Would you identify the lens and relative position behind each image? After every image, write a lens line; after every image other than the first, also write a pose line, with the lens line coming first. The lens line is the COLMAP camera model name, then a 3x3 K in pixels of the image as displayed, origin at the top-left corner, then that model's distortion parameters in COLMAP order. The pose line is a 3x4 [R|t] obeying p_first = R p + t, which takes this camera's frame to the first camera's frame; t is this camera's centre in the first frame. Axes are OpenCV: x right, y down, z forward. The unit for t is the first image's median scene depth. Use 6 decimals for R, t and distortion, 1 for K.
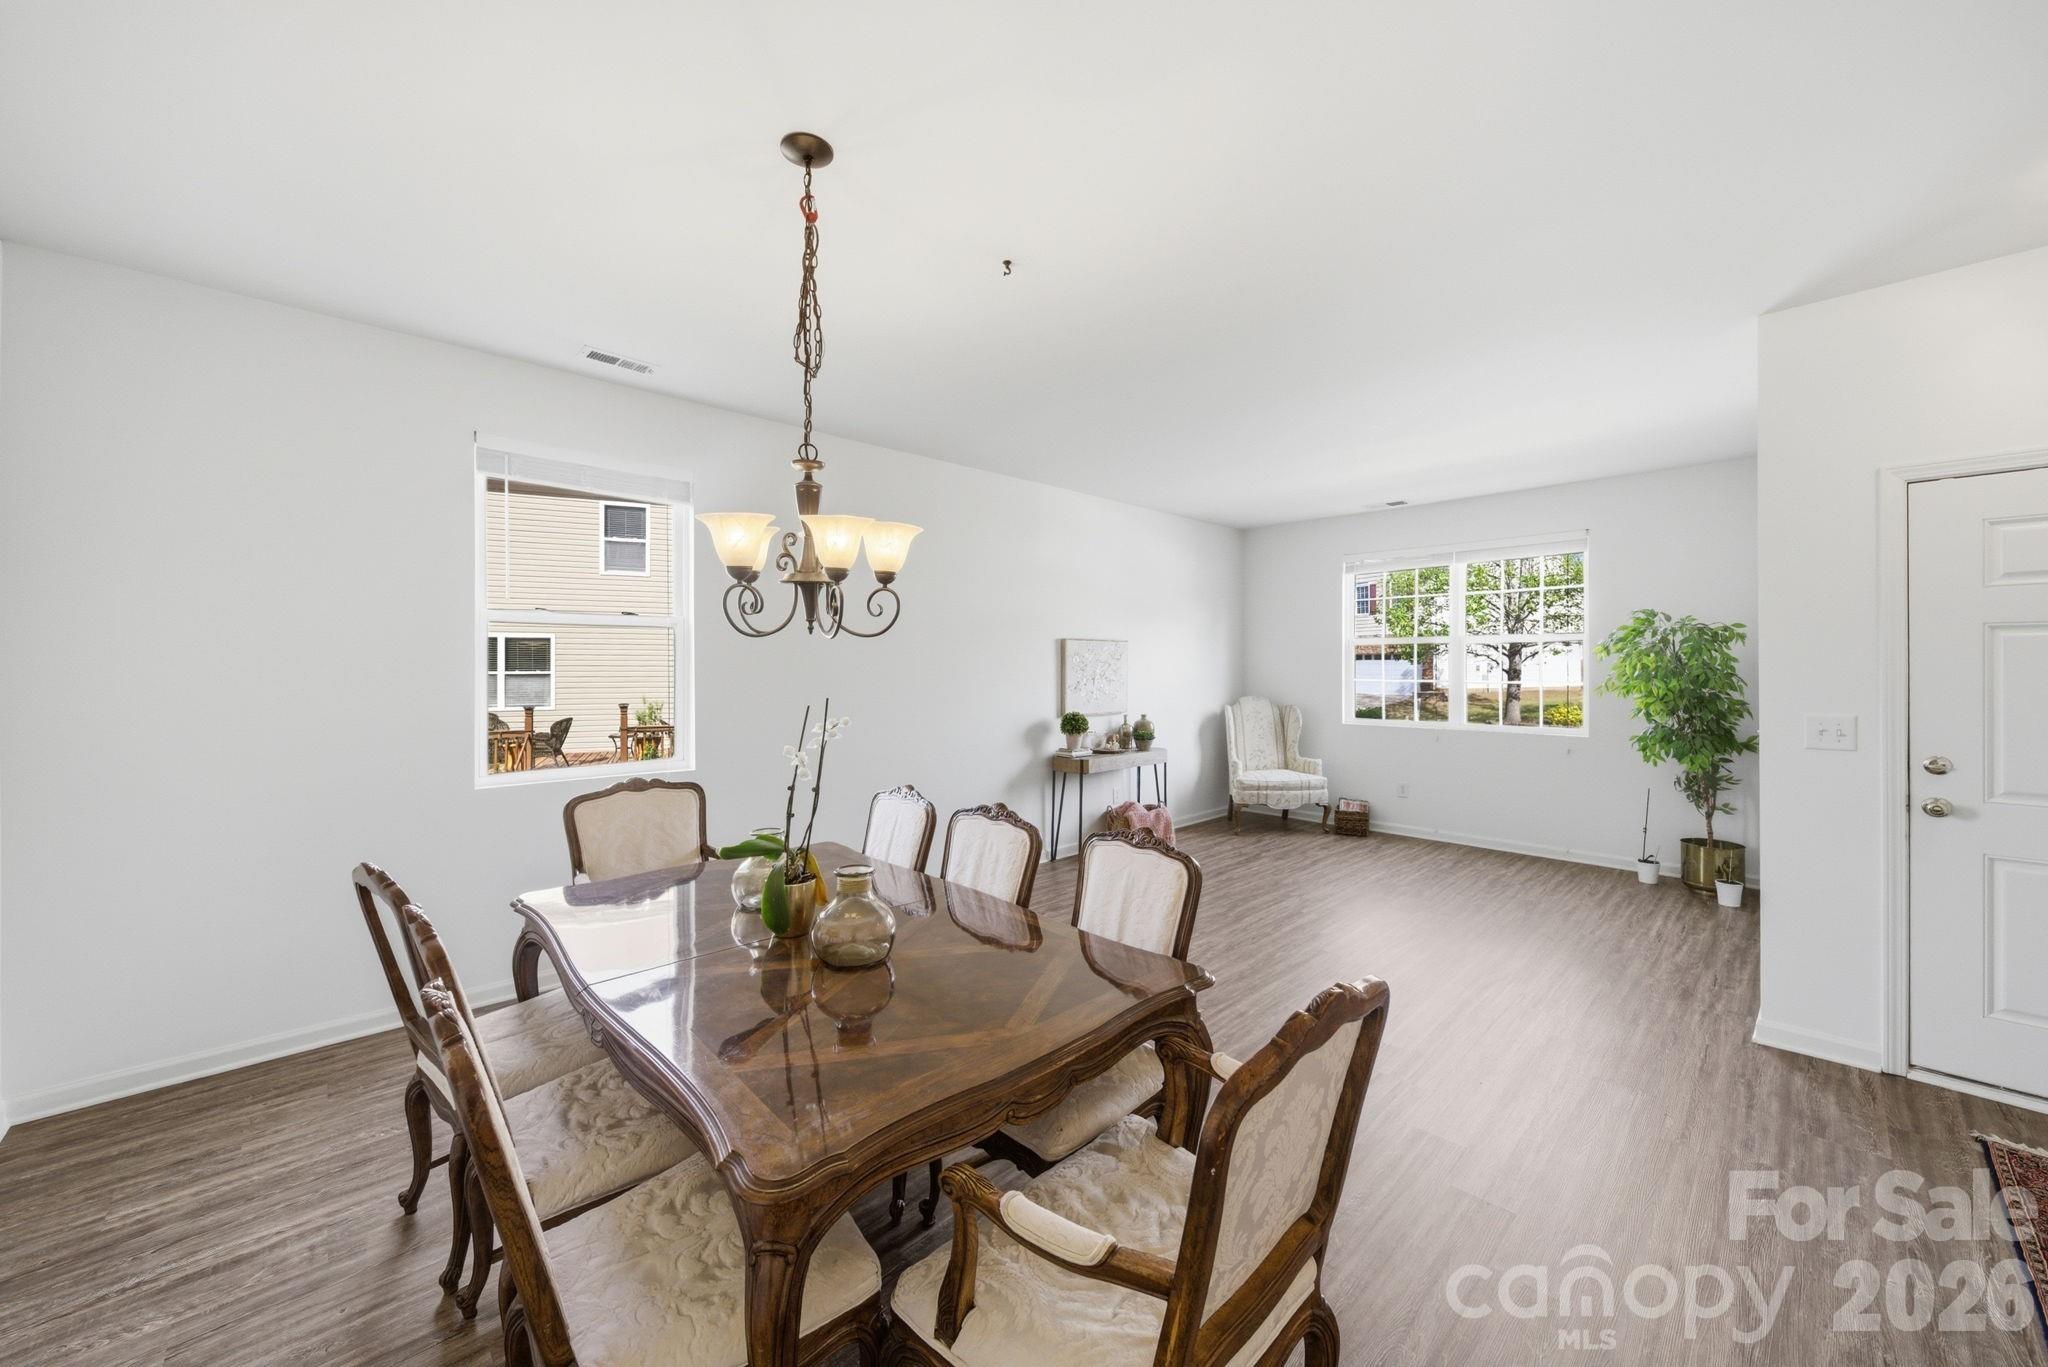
lens RADIAL K [[733.3, 0, 1023.8], [0, 733.3, 674.7], [0, 0, 1]] dist [0.000552, -0.000131]
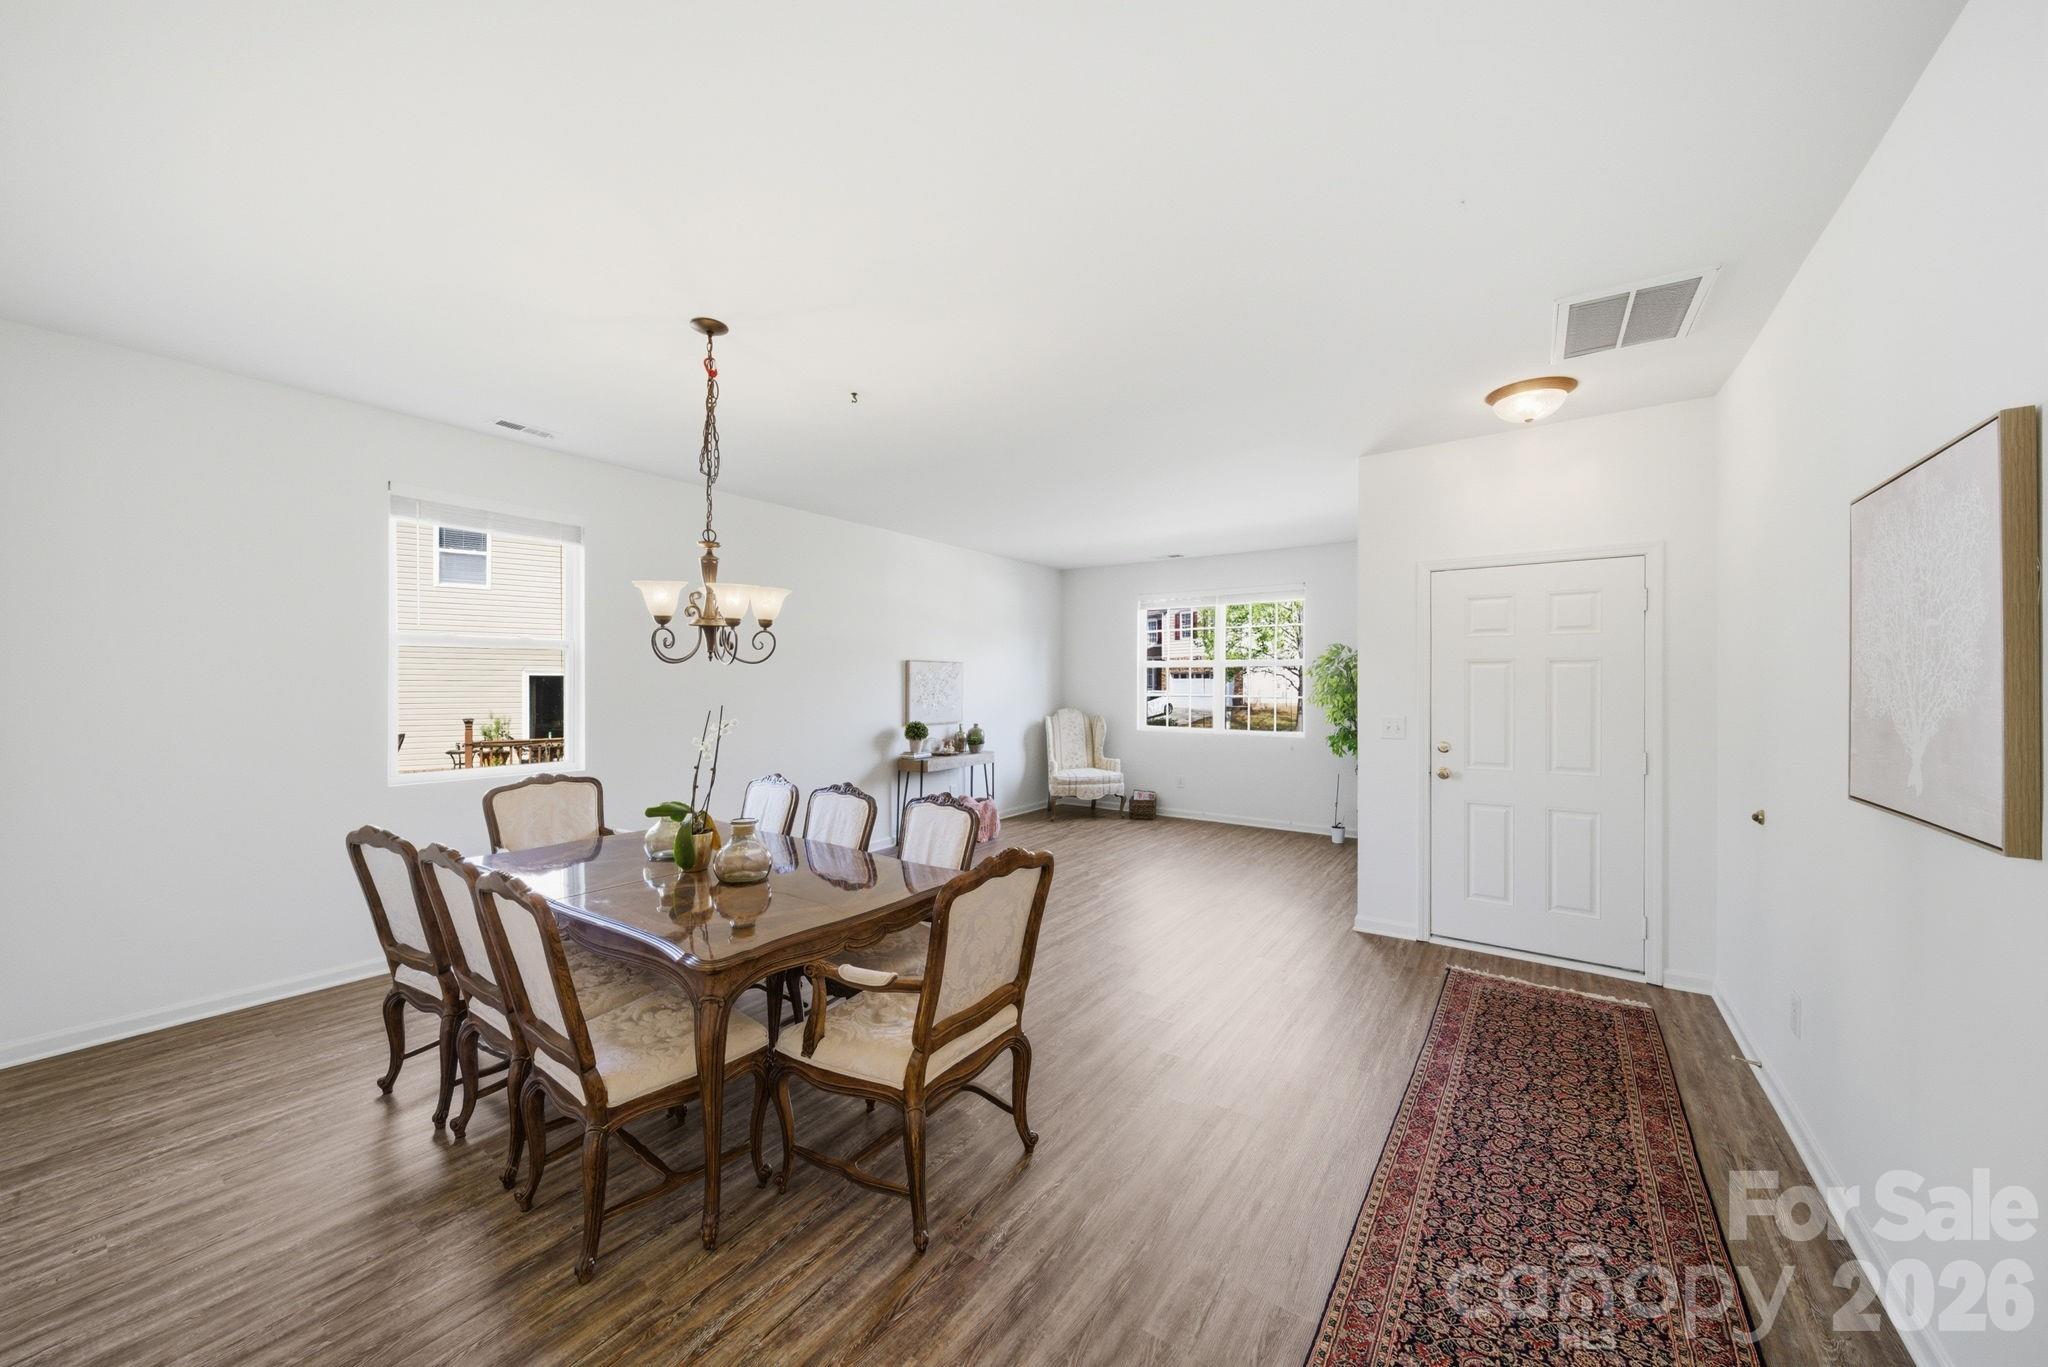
lens RADIAL K [[733.3, 0, 1030.0], [0, 733.3, 684.4], [0, 0, 1]] dist [0.000552, -0.000131]
pose [[0.981134, 0.003519, 0.193295, 0.040482], [-0.001798, 0.999957, -0.009078, 0.001791], [-0.193318, 0.008559, 0.981099, -0.458246]]
